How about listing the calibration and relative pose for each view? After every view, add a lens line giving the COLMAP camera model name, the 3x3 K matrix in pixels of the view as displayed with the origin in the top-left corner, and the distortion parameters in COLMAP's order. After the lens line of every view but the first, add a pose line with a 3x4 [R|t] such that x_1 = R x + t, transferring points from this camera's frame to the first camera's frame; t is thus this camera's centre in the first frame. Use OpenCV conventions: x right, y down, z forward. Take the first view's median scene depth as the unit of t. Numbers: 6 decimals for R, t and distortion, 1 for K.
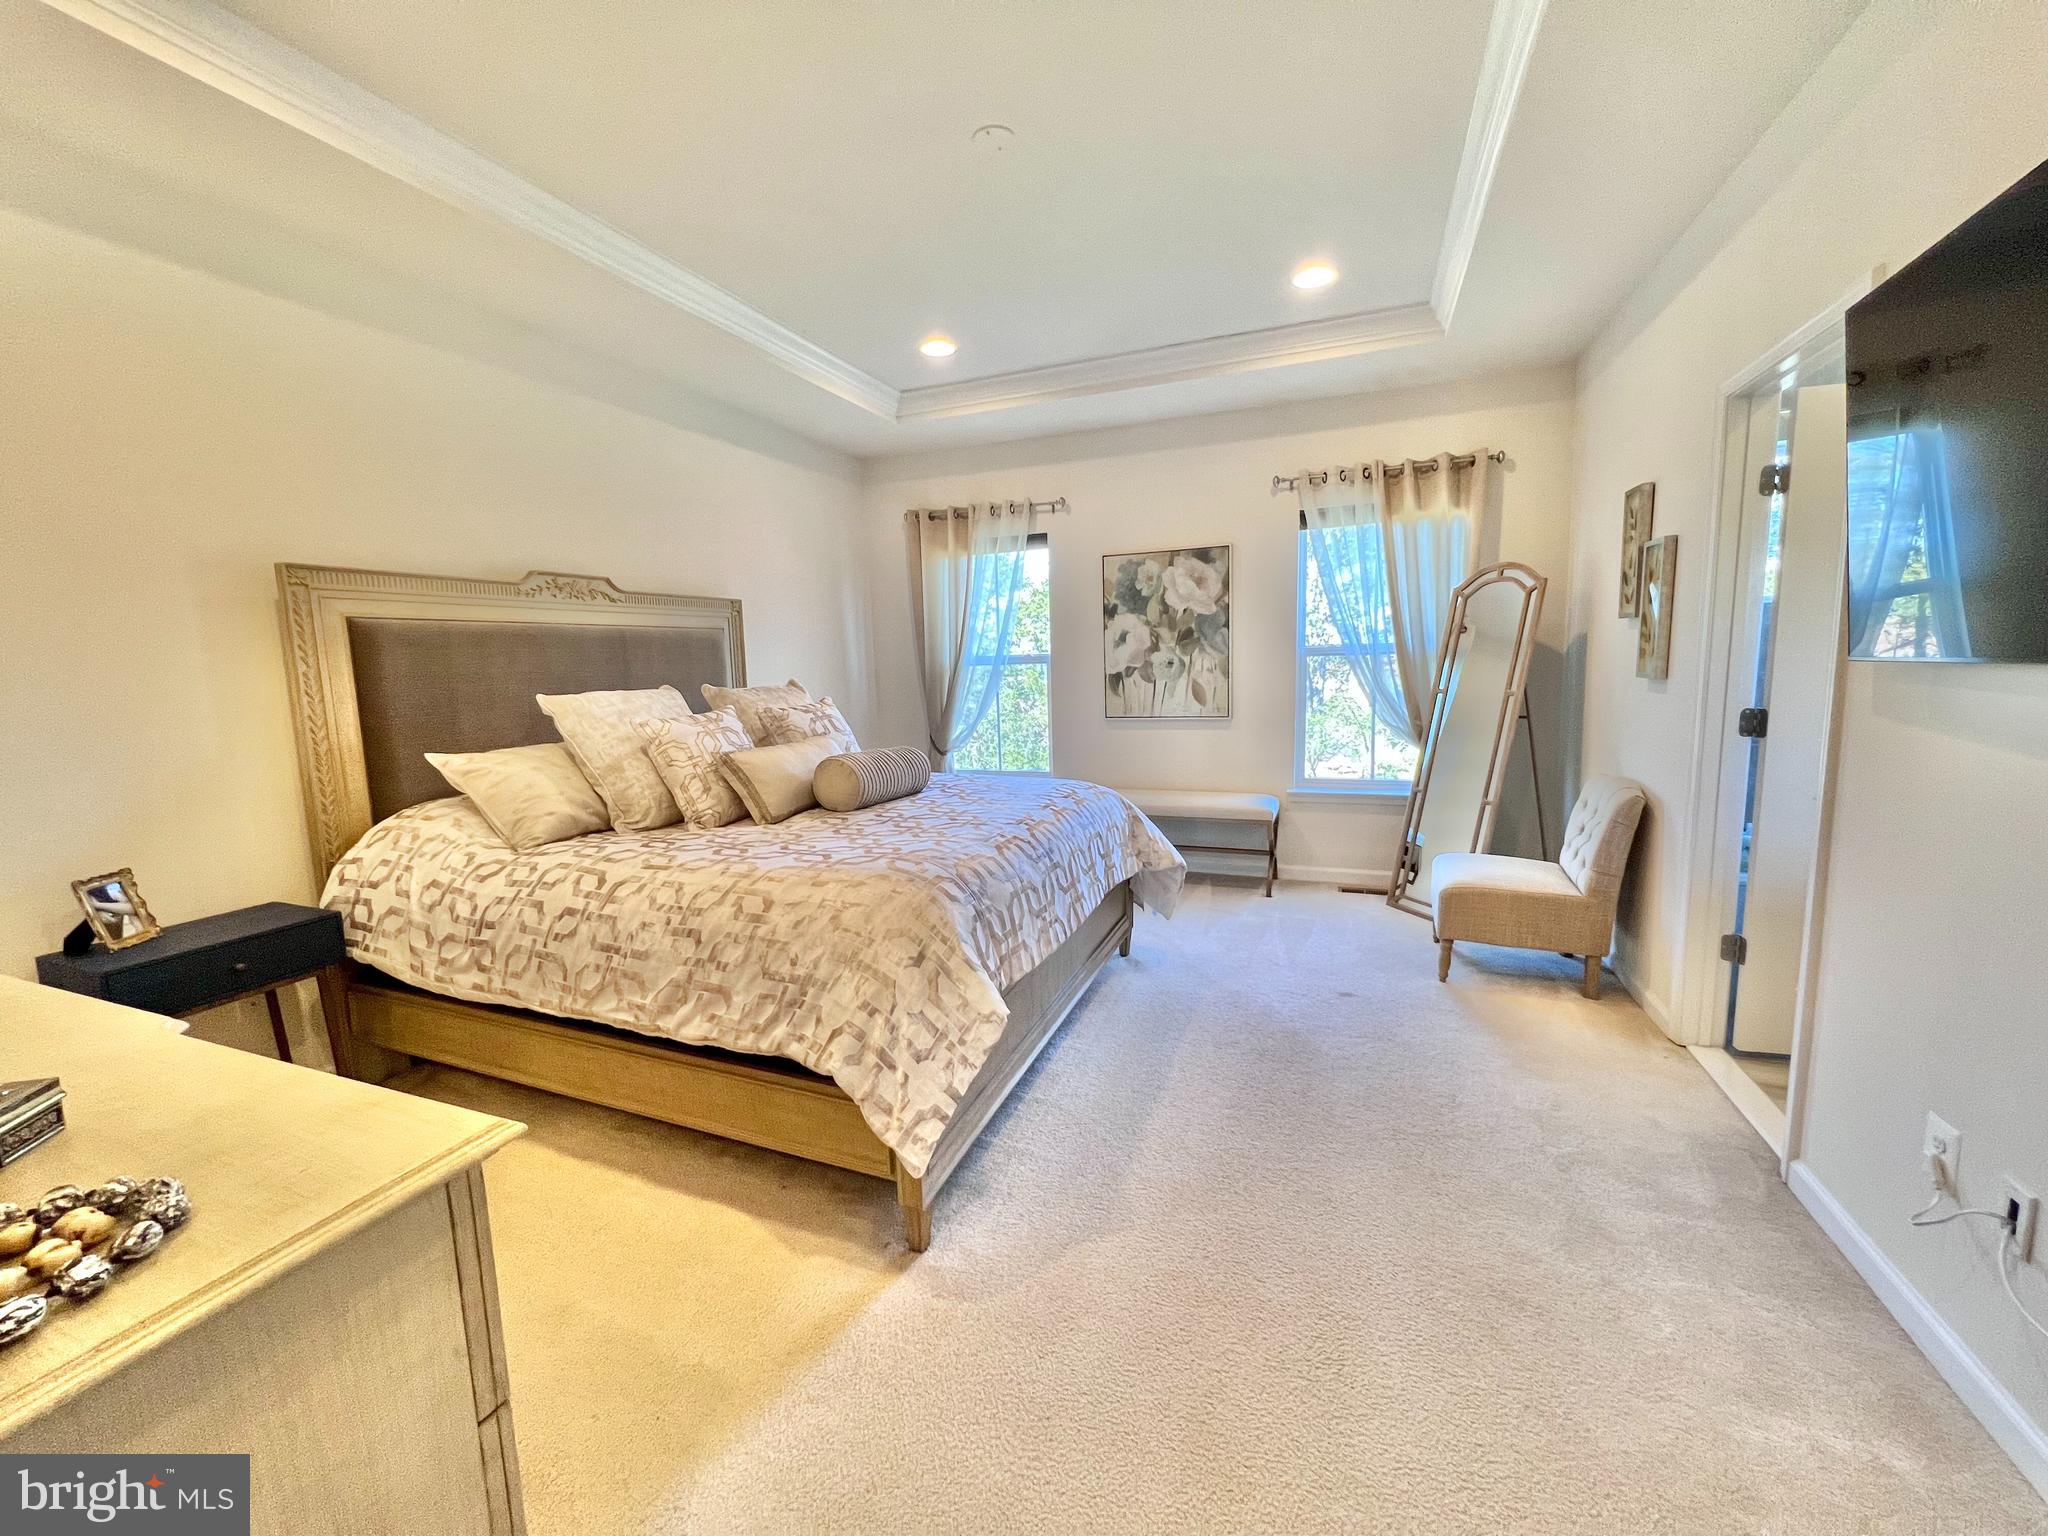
lens RADIAL K [[818.5, 0, 1025.0], [0, 818.5, 760.2], [0, 0, 1]] dist [-0.000612, -0.000544]
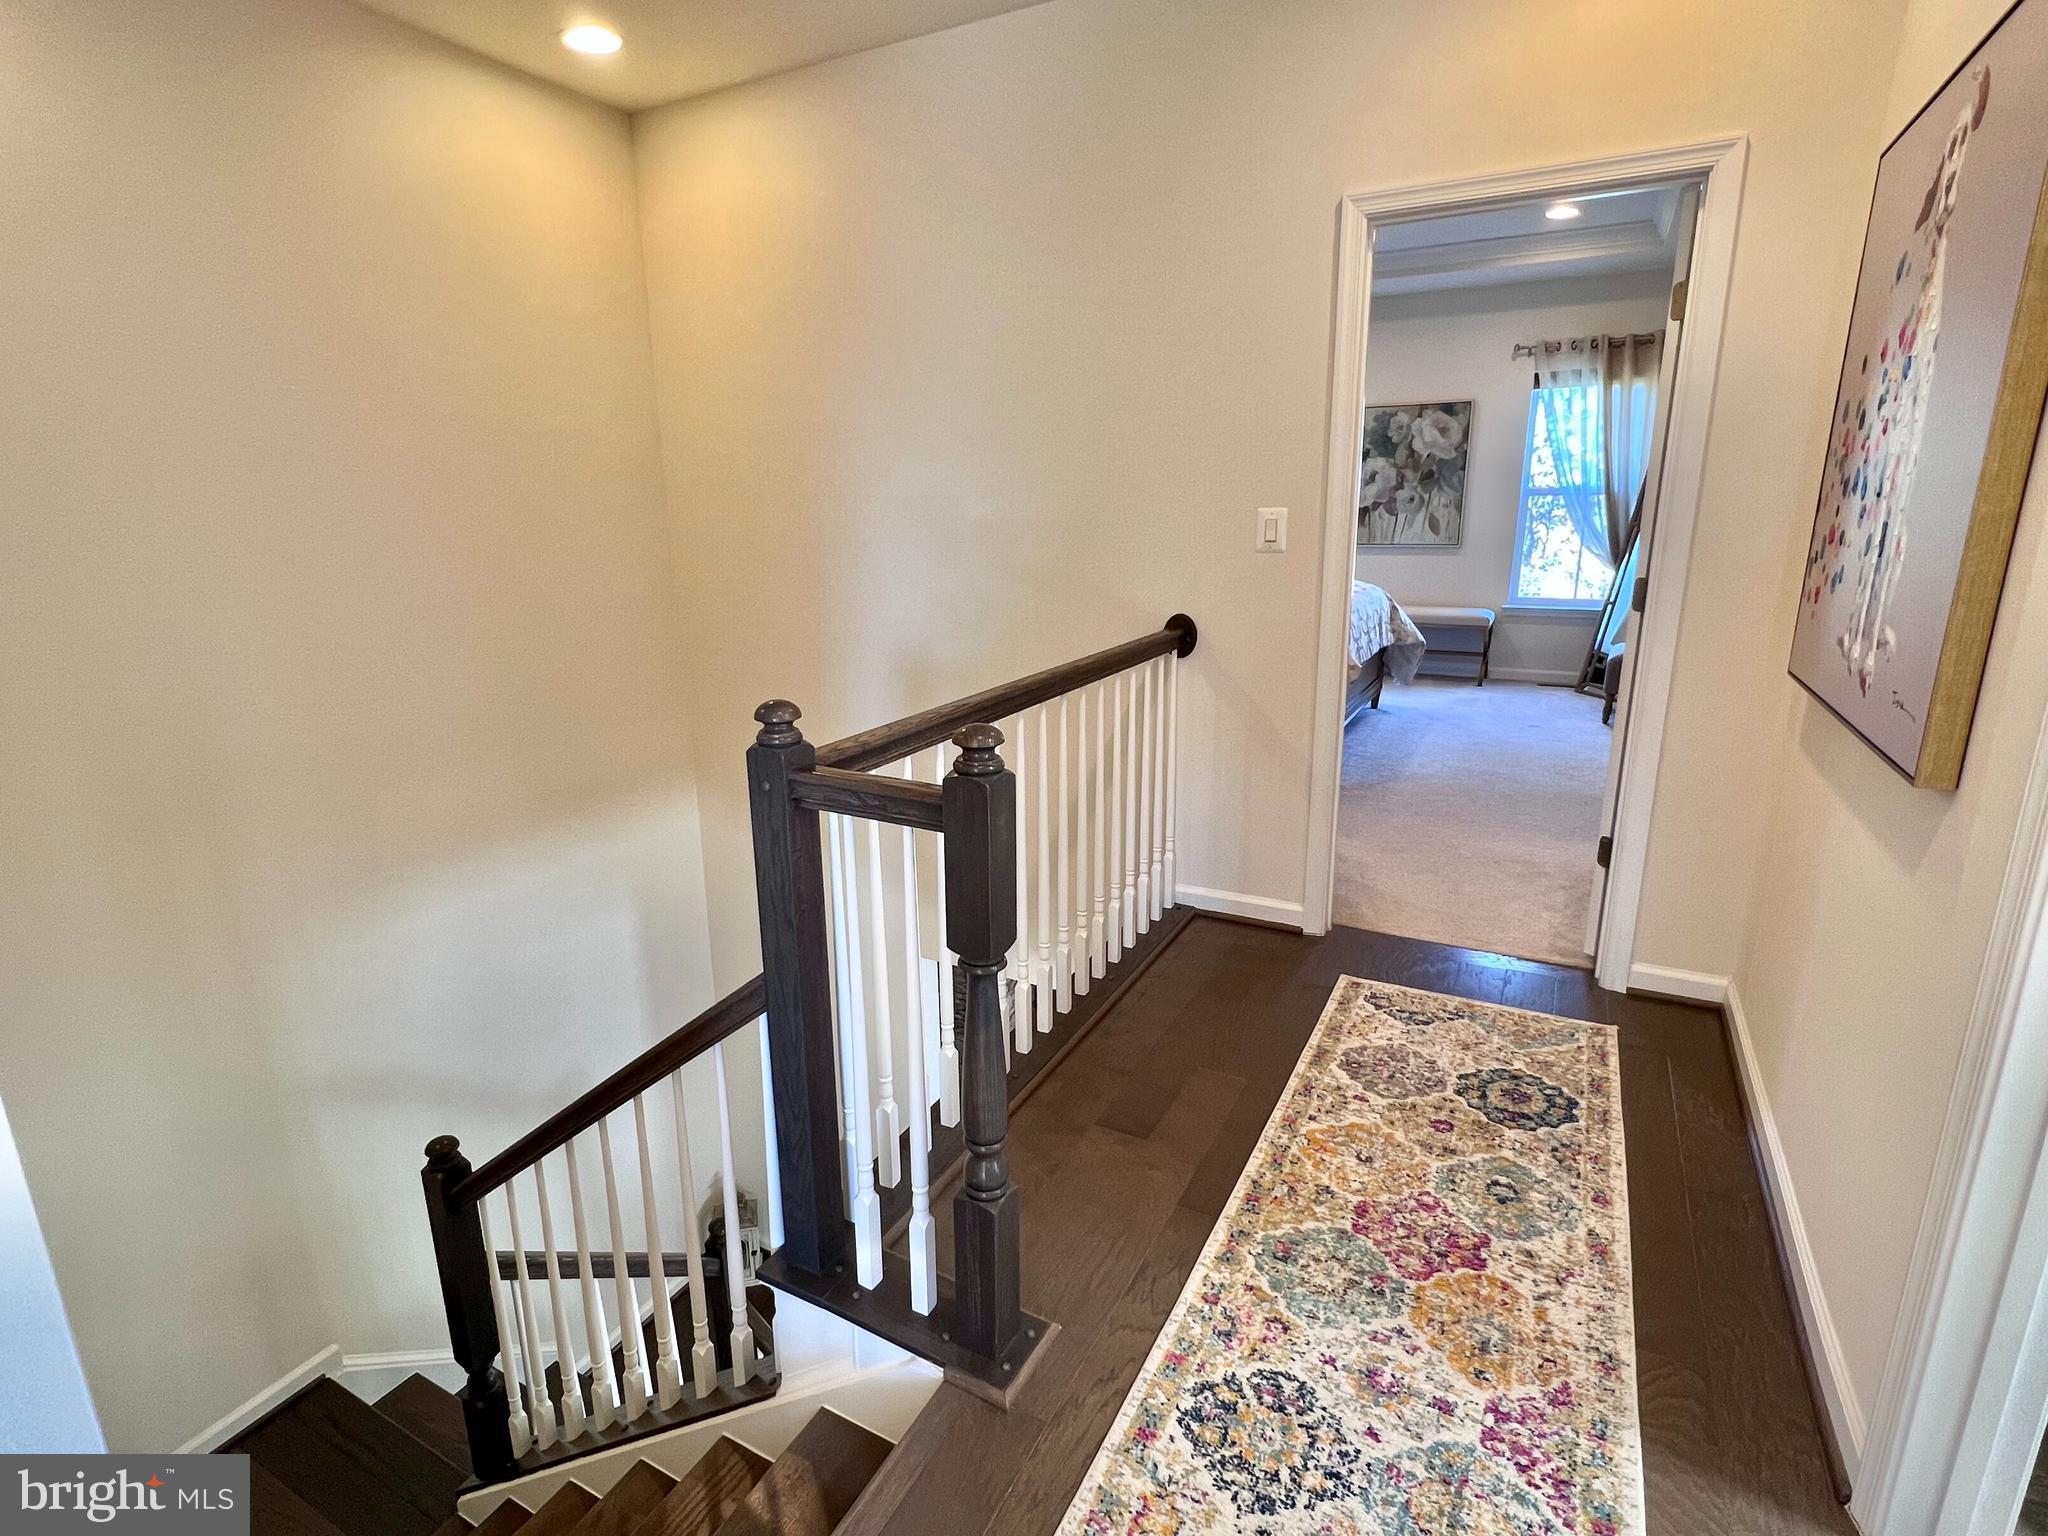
lens RADIAL K [[1056.9, 0, 1015.9], [0, 1056.9, 771.2], [0, 0, 1]] dist [0.001931, -0.003244]
pose [[0.993583, 0.048532, -0.102166, -0.233118], [-0.035340, 0.991248, 0.127192, 0.105701], [0.107445, -0.122765, 0.986602, -0.682666]]
